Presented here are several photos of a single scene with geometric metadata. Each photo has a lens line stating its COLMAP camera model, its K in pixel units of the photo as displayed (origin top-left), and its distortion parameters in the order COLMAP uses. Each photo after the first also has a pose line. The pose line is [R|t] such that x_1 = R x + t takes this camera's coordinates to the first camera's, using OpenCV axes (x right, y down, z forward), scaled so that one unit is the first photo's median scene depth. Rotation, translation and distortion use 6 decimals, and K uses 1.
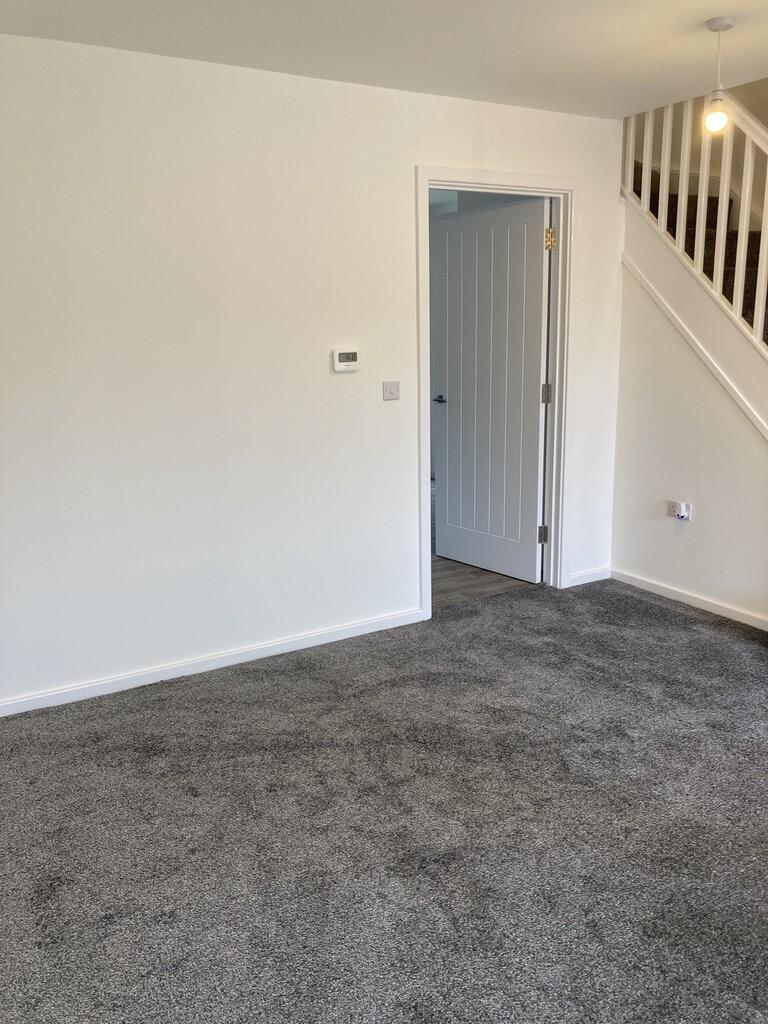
lens RADIAL K [[838.3, 0, 387.4], [0, 838.3, 514.4], [0, 0, 1]] dist [0.040874, -0.009430]
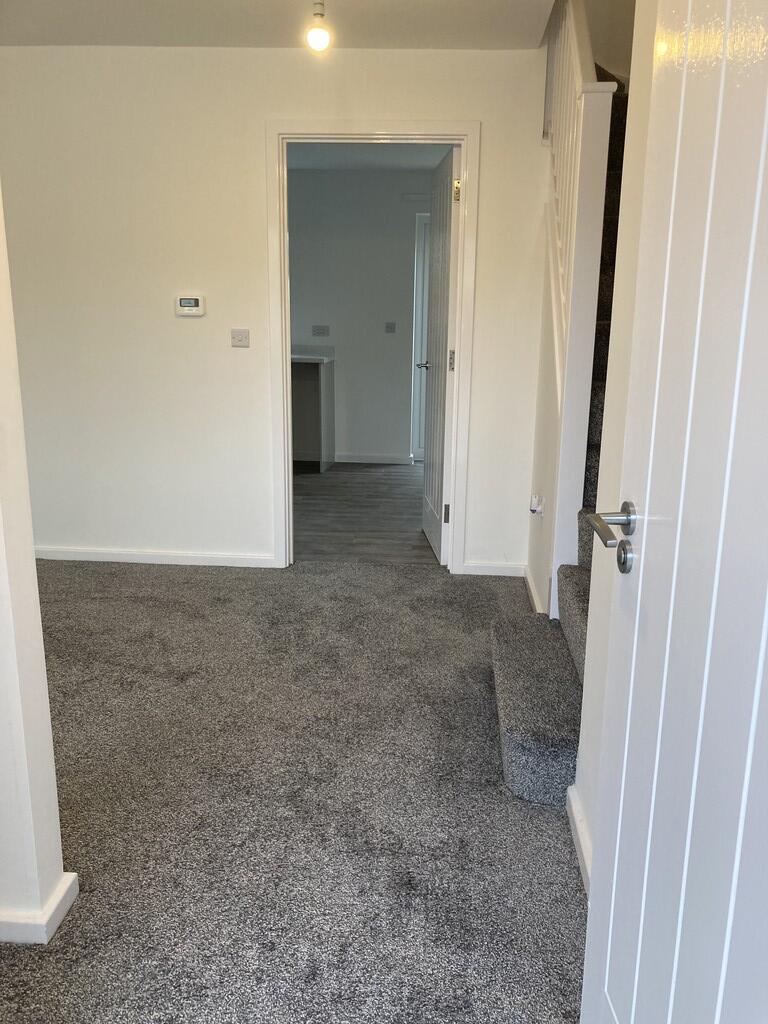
lens RADIAL K [[838.3, 0, 387.8], [0, 838.3, 508.3], [0, 0, 1]] dist [0.040874, -0.009430]
pose [[0.825532, 0.159011, -0.541492, 0.765928], [-0.160386, 0.986027, 0.045033, -0.014765], [0.541086, 0.049672, 0.839499, 0.228578]]
